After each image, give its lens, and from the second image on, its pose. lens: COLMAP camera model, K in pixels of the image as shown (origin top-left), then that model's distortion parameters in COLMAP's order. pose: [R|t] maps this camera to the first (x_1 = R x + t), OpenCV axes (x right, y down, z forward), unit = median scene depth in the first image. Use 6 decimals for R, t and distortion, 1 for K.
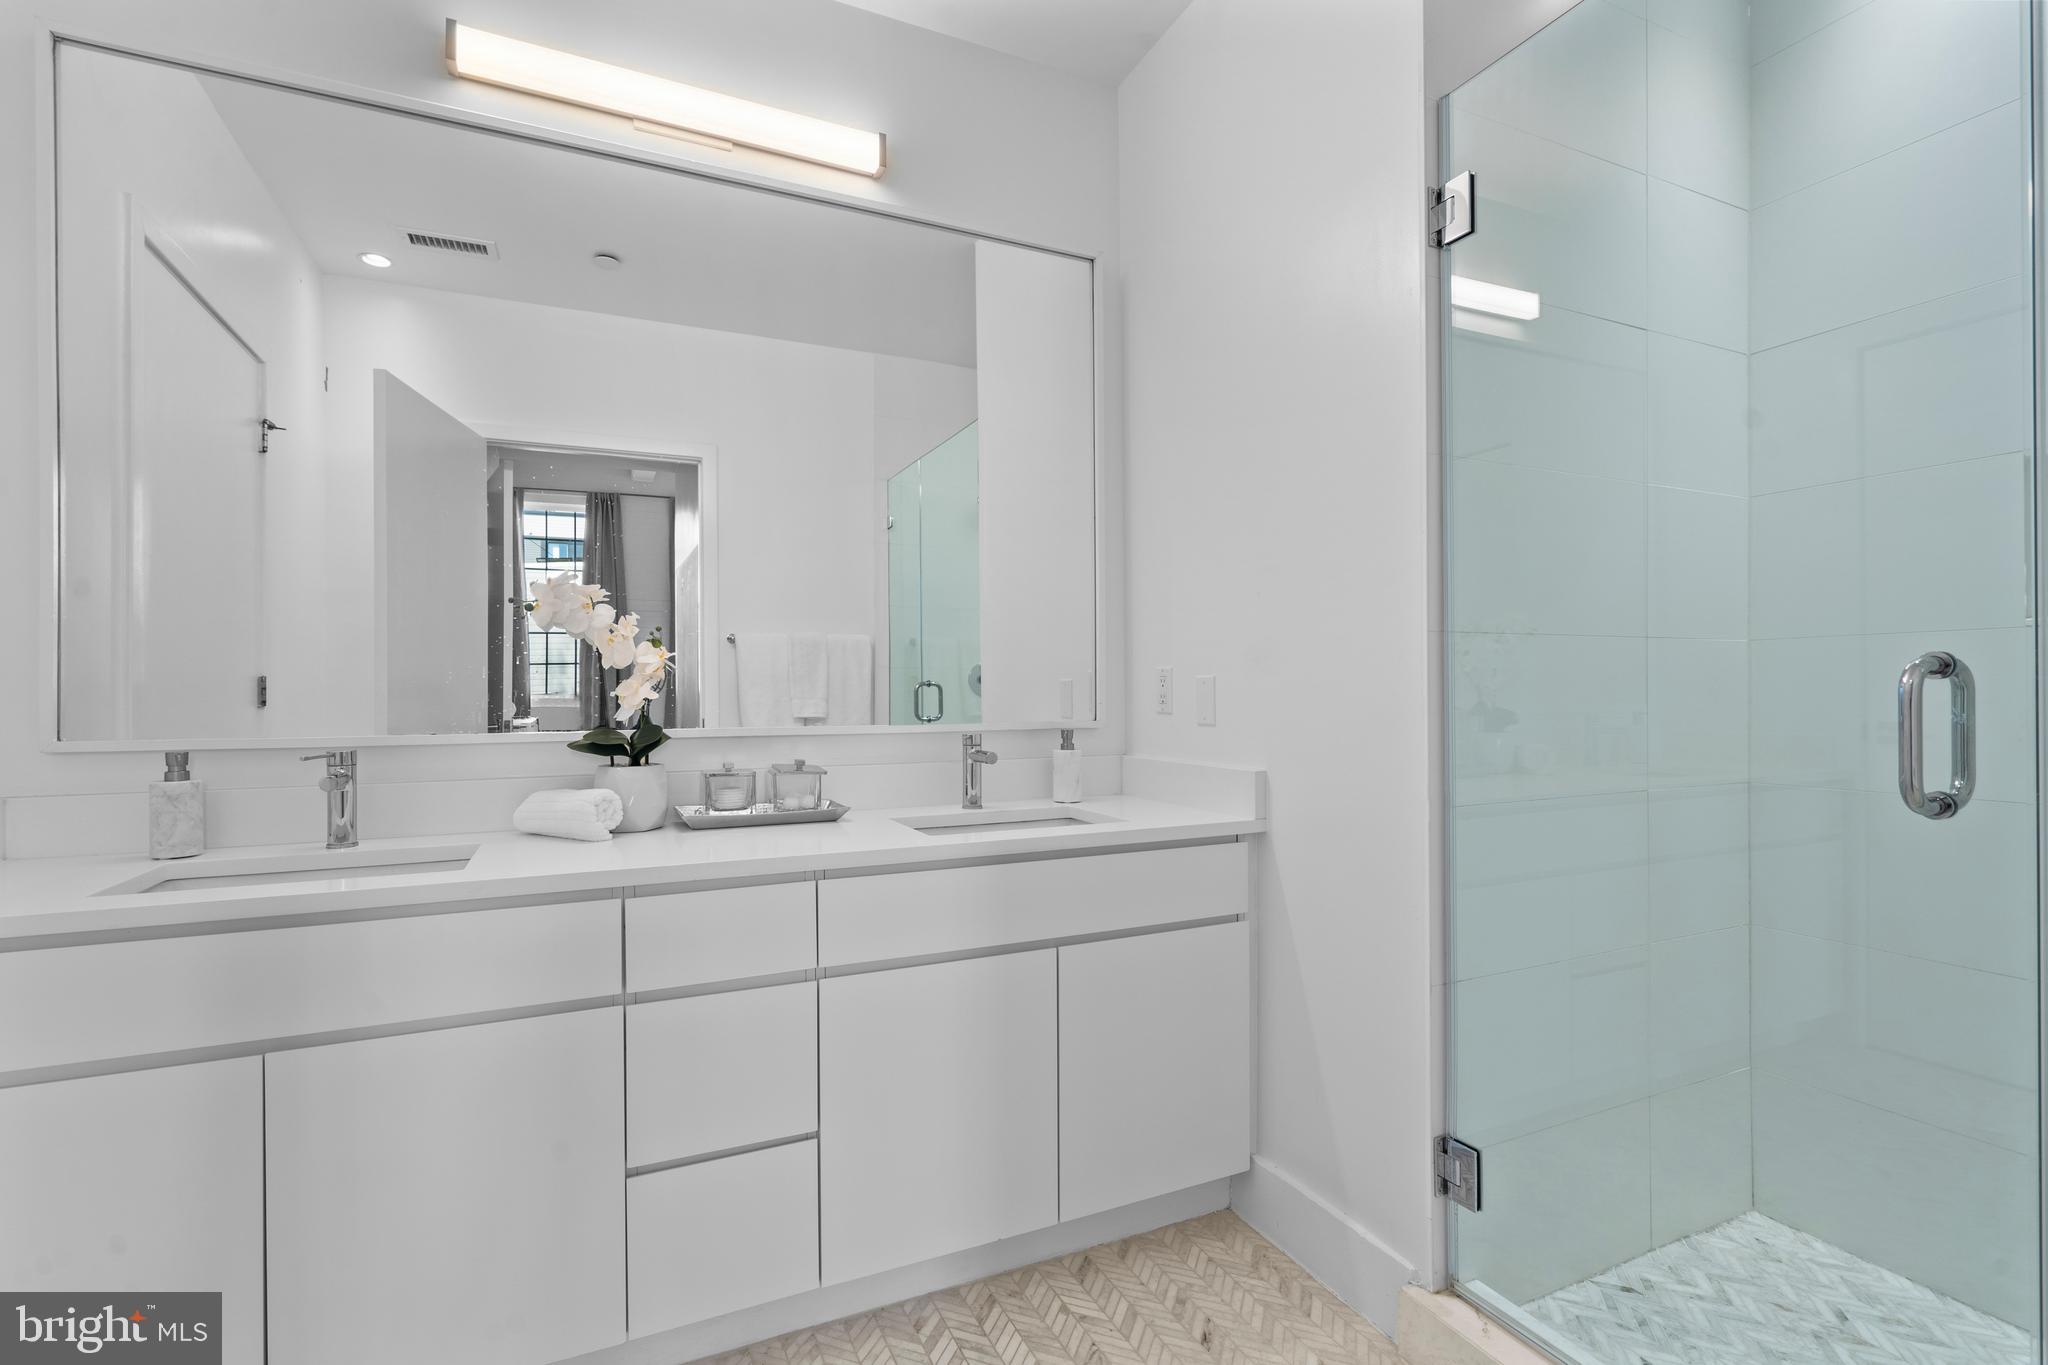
lens RADIAL K [[941.6, 0, 991.2], [0, 941.6, 684.2], [0, 0, 1]] dist [0.001238, 0.000427]
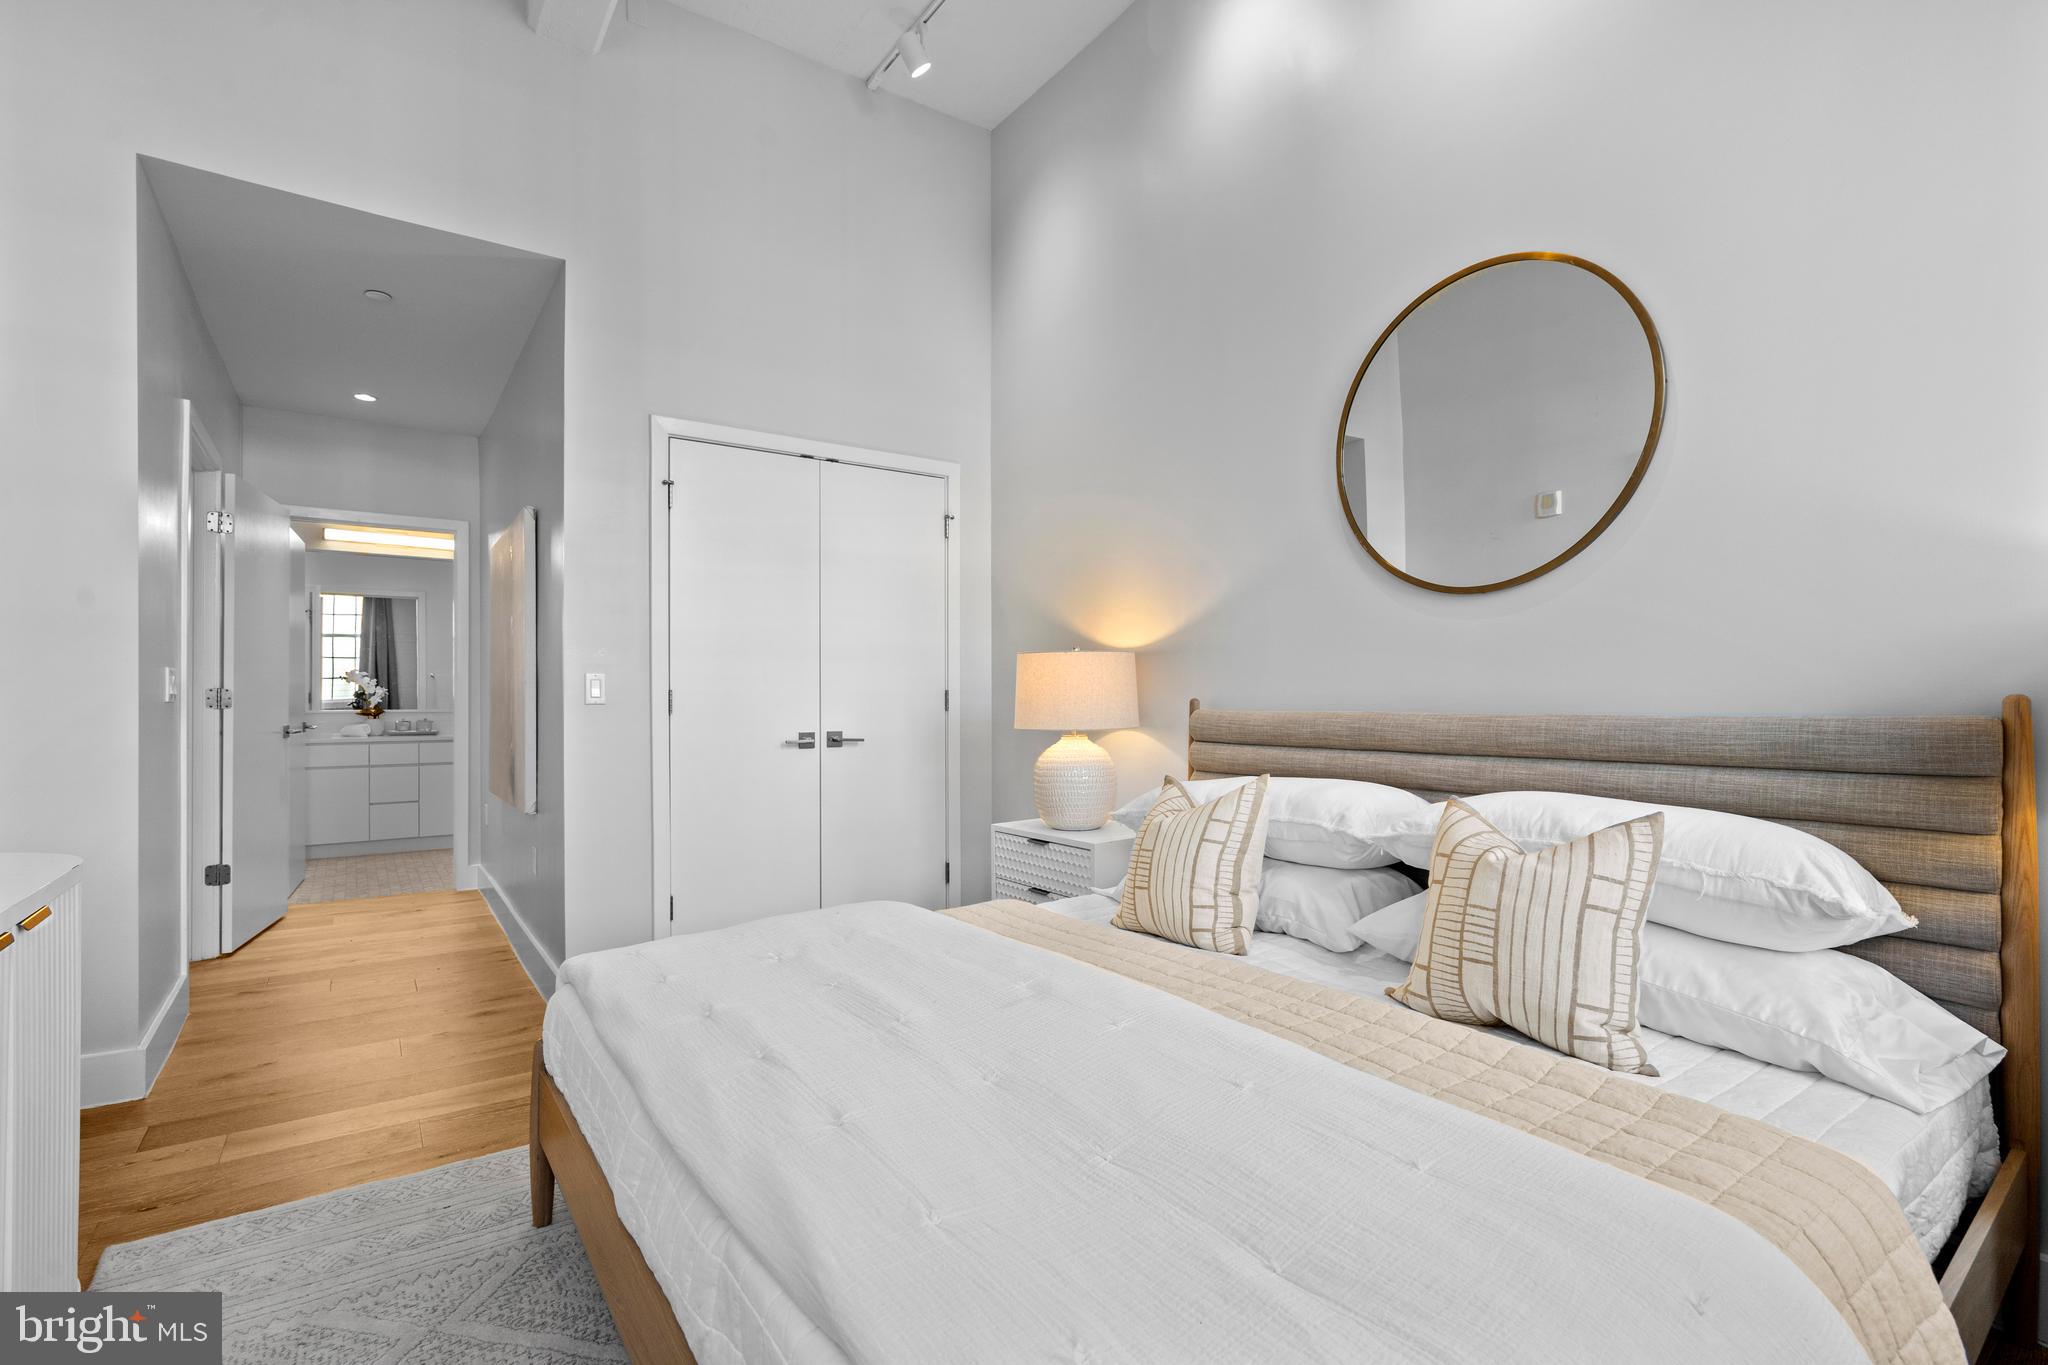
lens RADIAL K [[941.6, 0, 1016.6], [0, 941.6, 685.7], [0, 0, 1]] dist [0.001238, 0.000427]
pose [[0.980706, 0.005822, 0.195399, 1.360811], [-0.004345, 0.999959, -0.007985, -0.028203], [-0.195438, 0.006982, 0.980691, -3.106935]]
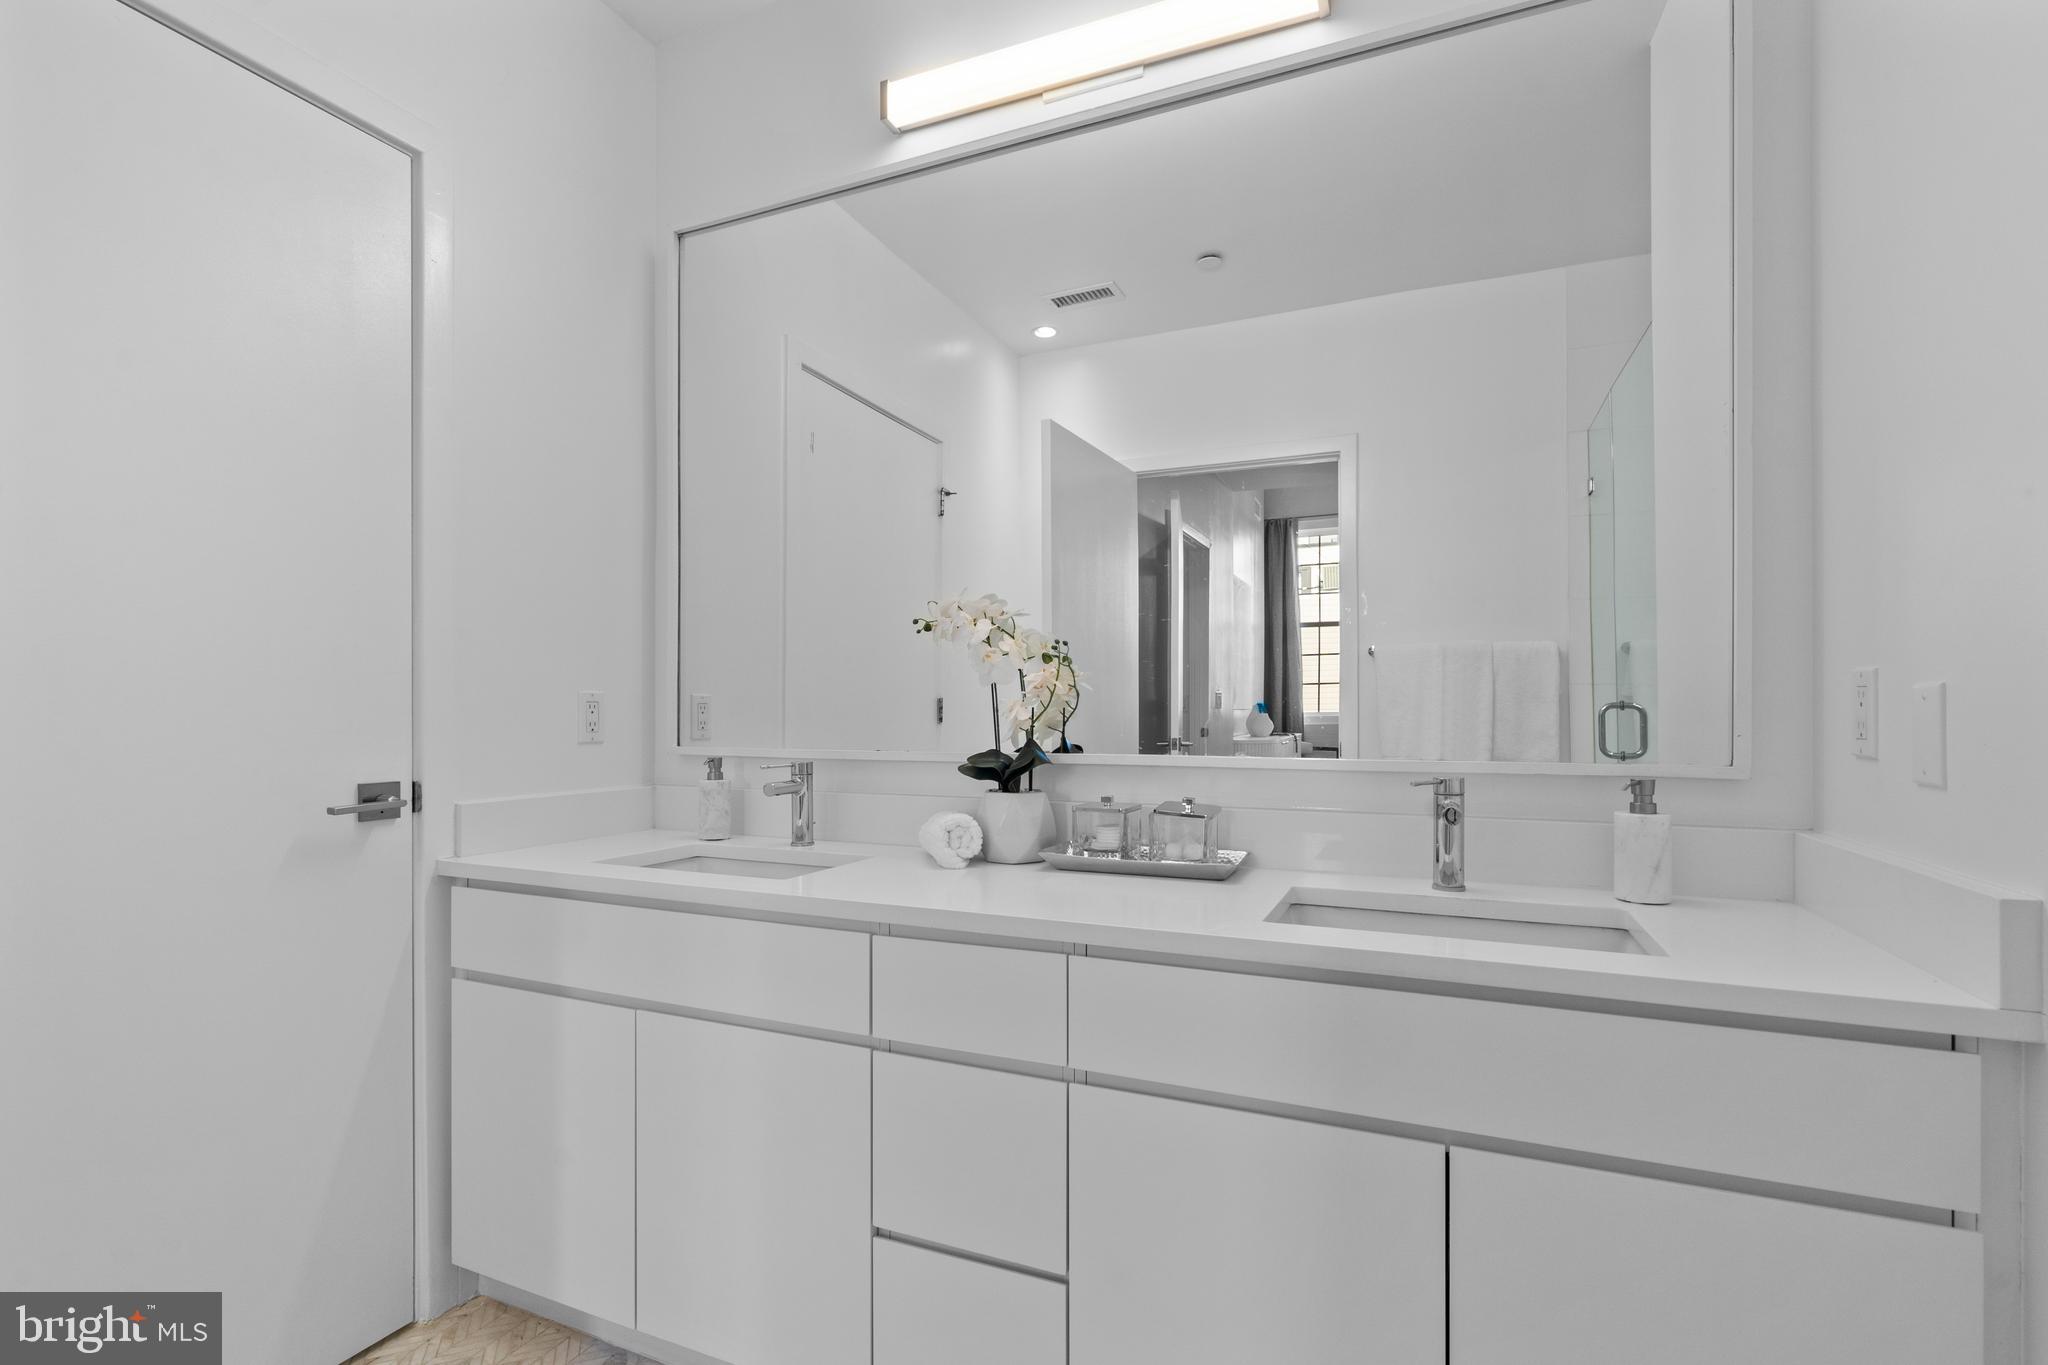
lens RADIAL K [[941.6, 0, 1028.5], [0, 941.6, 709.4], [0, 0, 1]] dist [0.001238, 0.000427]
pose [[0.669192, 0.002107, -0.743086, 0.299557], [0.001746, 0.999989, 0.004407, 0.001332], [0.743087, -0.004246, 0.669181, 0.367616]]
